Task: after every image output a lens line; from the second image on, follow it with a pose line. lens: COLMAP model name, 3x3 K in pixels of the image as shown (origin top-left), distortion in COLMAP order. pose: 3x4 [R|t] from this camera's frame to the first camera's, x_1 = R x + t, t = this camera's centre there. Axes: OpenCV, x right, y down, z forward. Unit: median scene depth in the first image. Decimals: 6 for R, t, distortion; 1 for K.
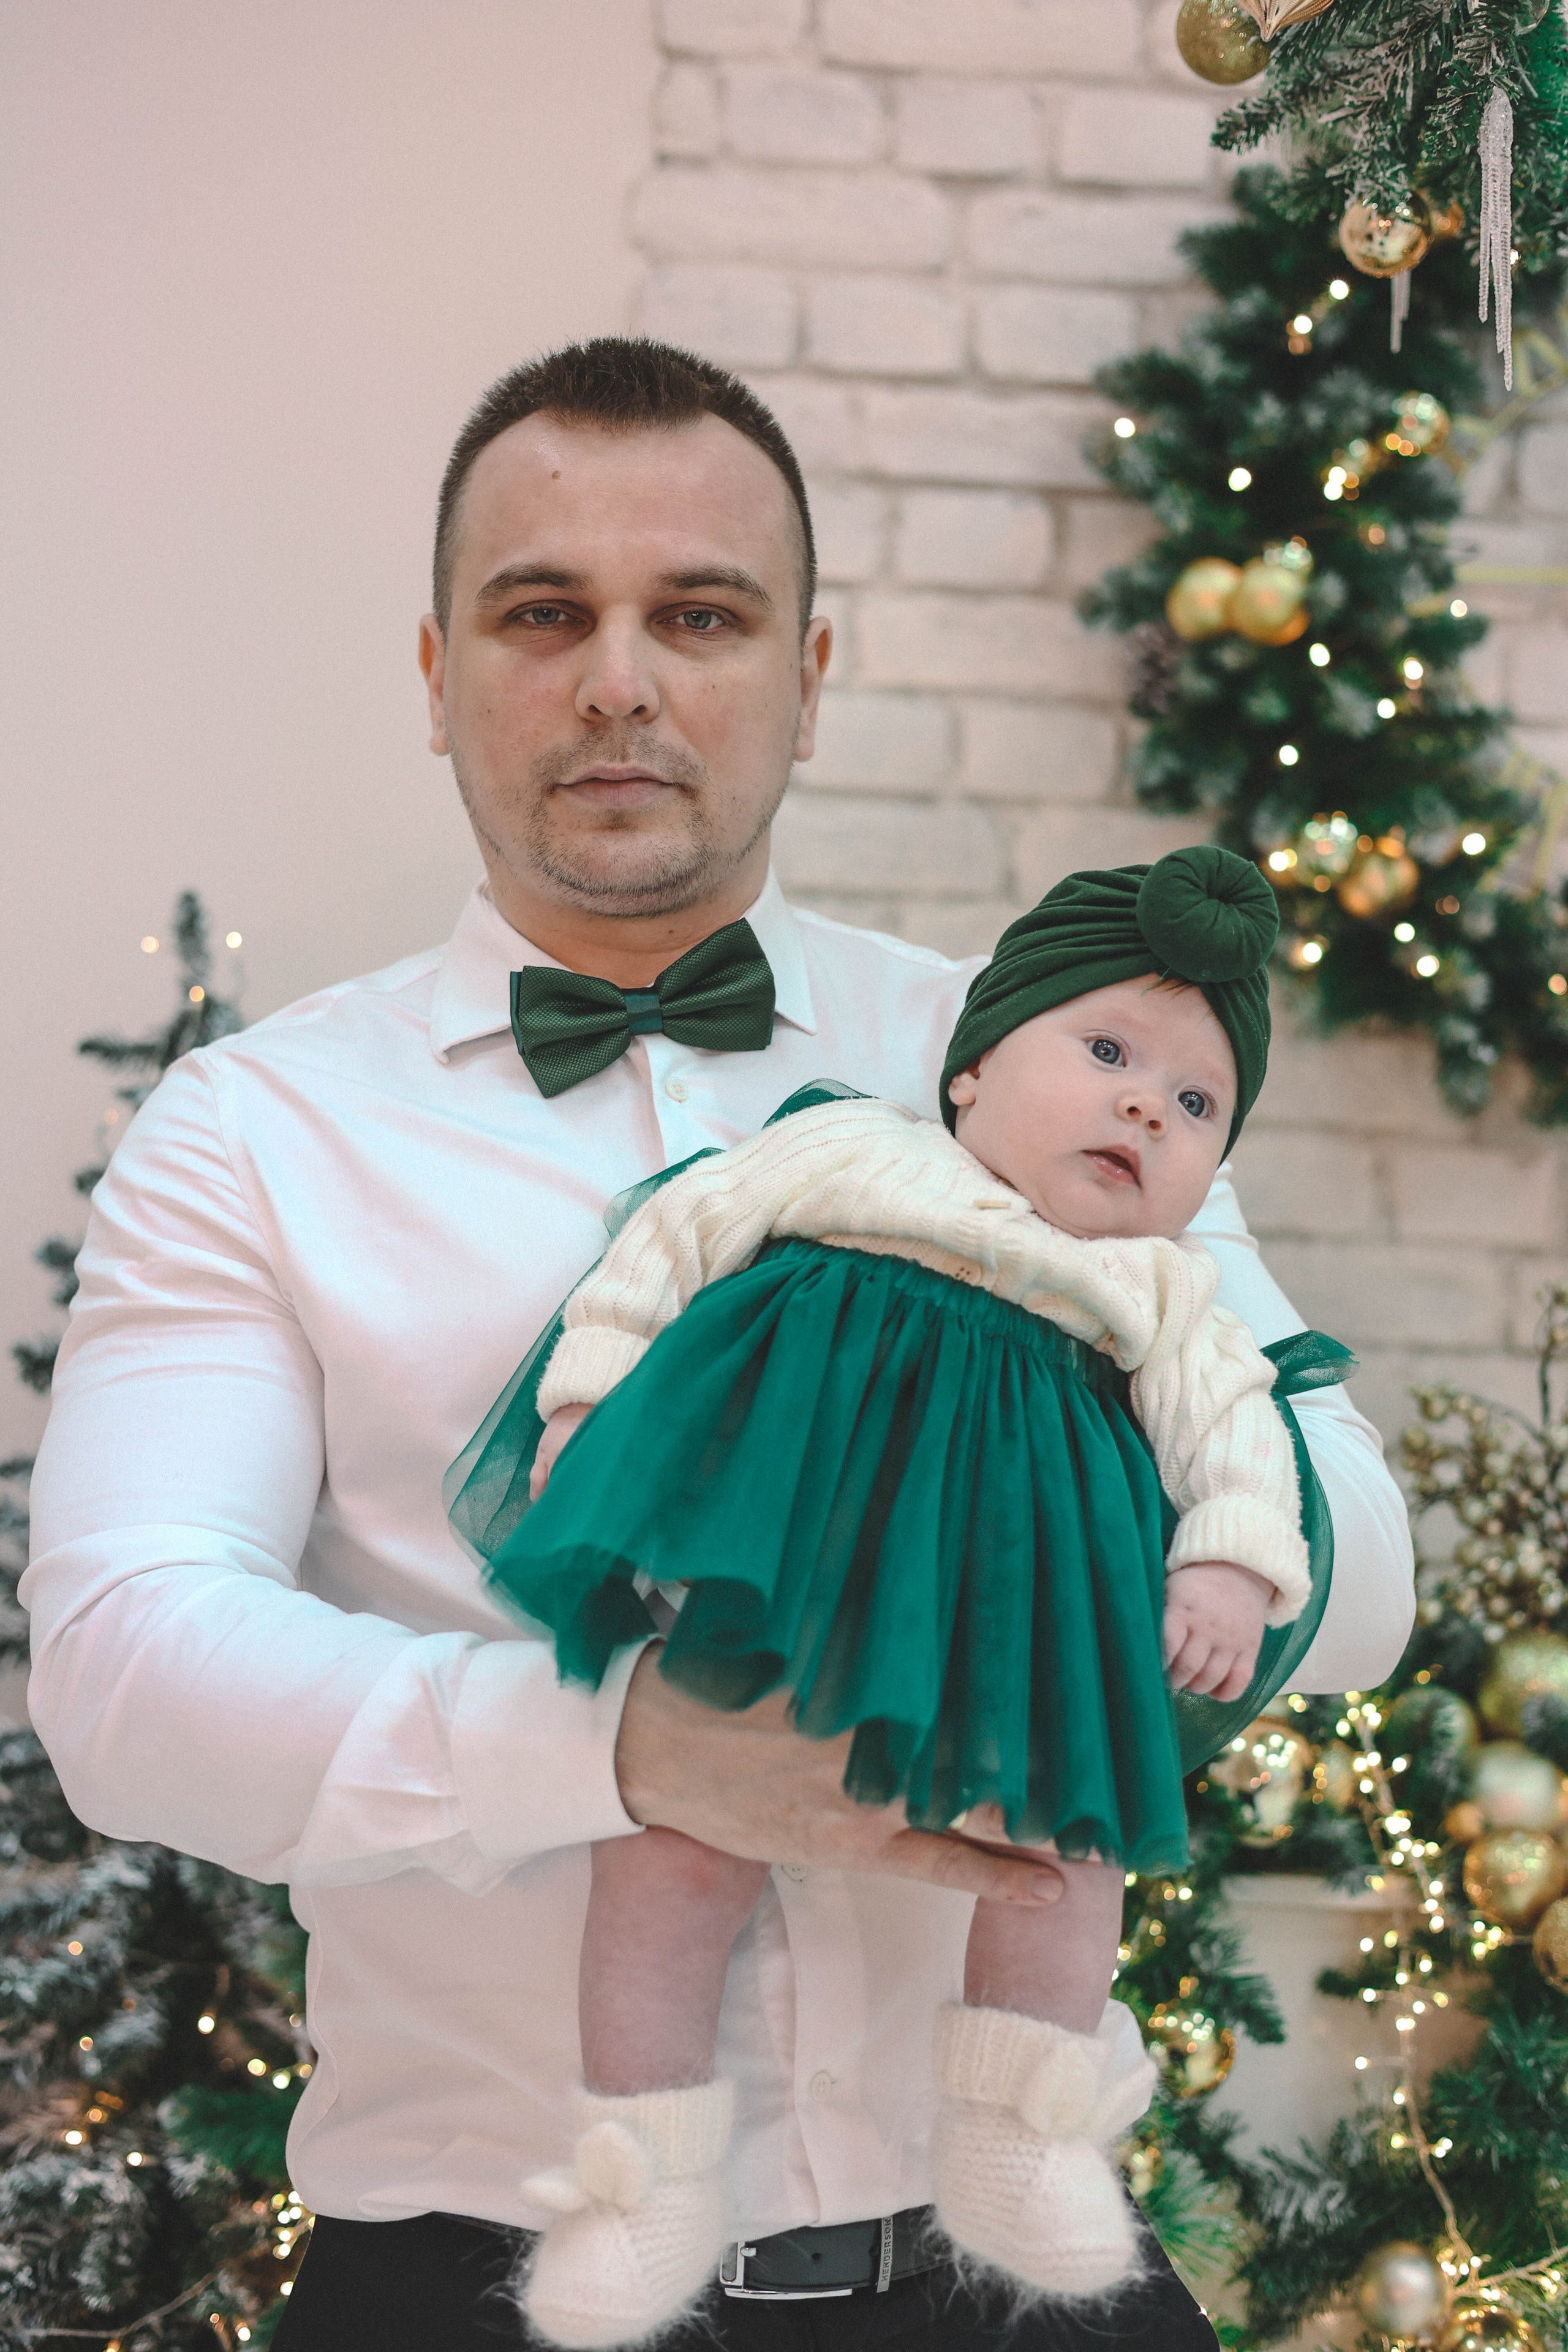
lens RADIAL K [[3277.1, 0, 784.0], [0, 3277.1, 1176.0], [0, 0, 1]] dist [0.033605, -0.160721]
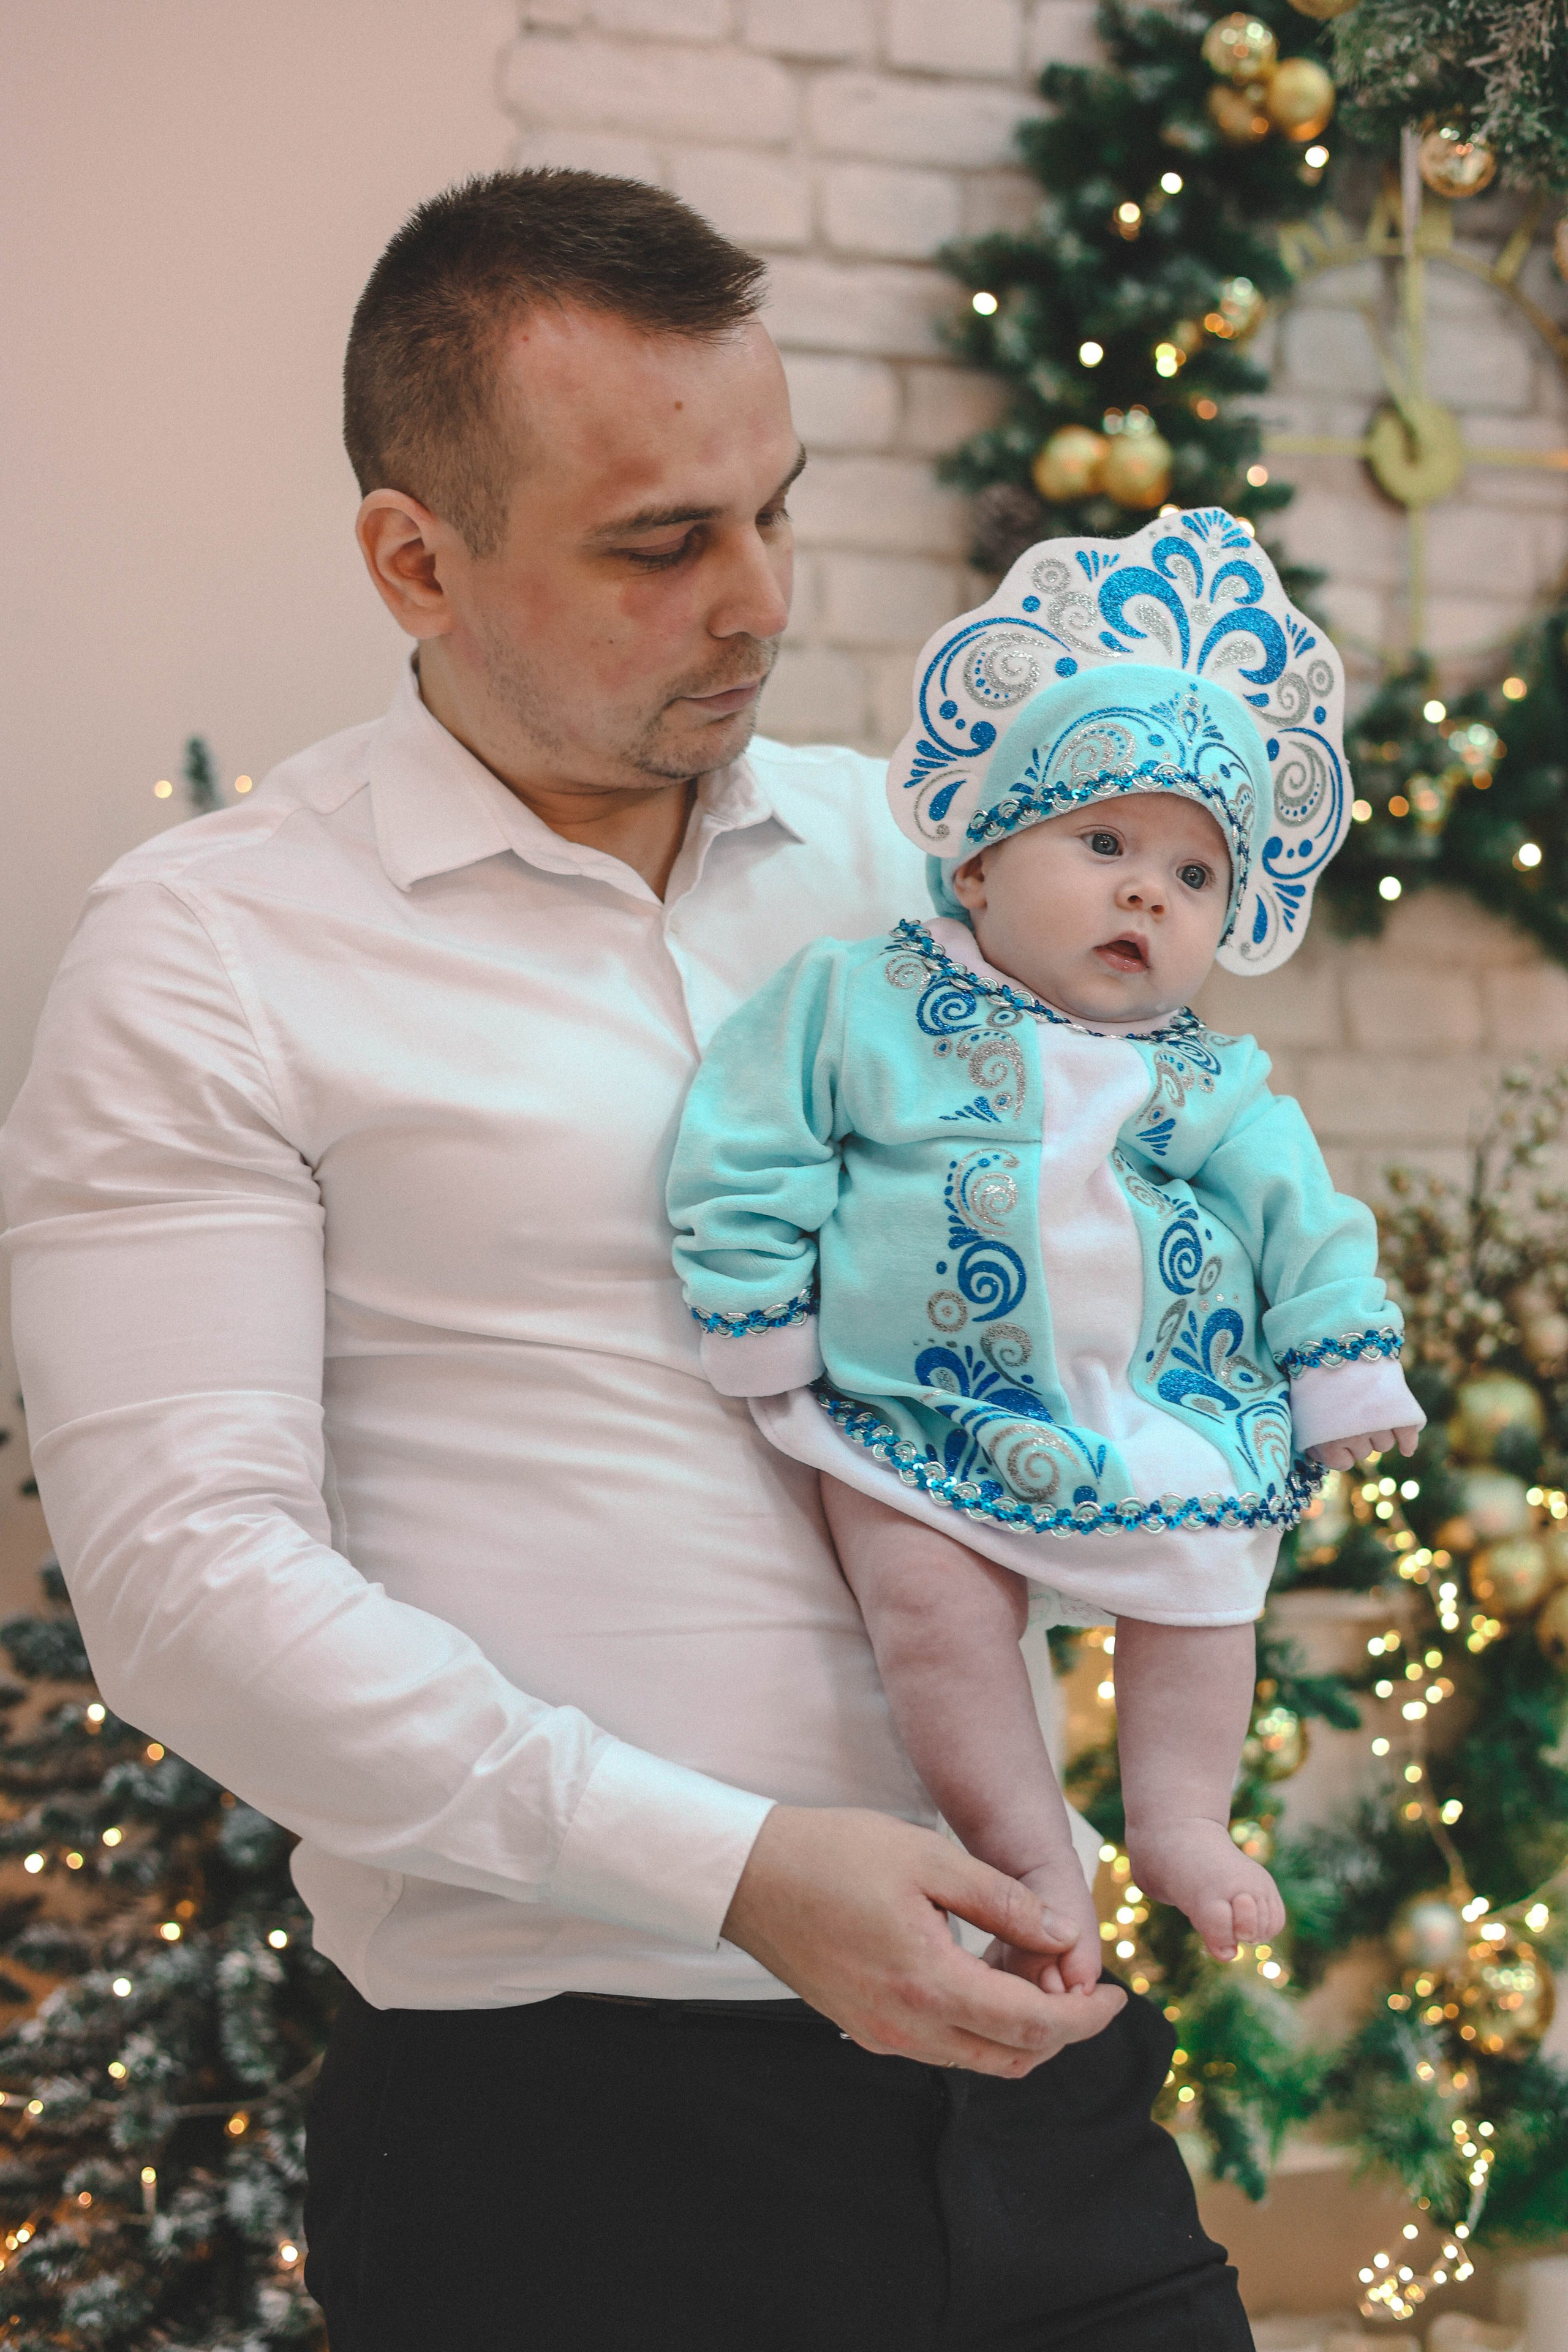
lens RADIAL K [[3277.1, 0, 784.0], [0, 3277.1, 1176.0], [0, 0, 1]] dist [0.033605, -0.160721]
pose [[0.966432, -0.039374, 0.253888, -0.297722], [0.026427, 0.998180, 0.054206, 0.000019], [-0.255560, -0.045676, 0.965714, -0.055576]]
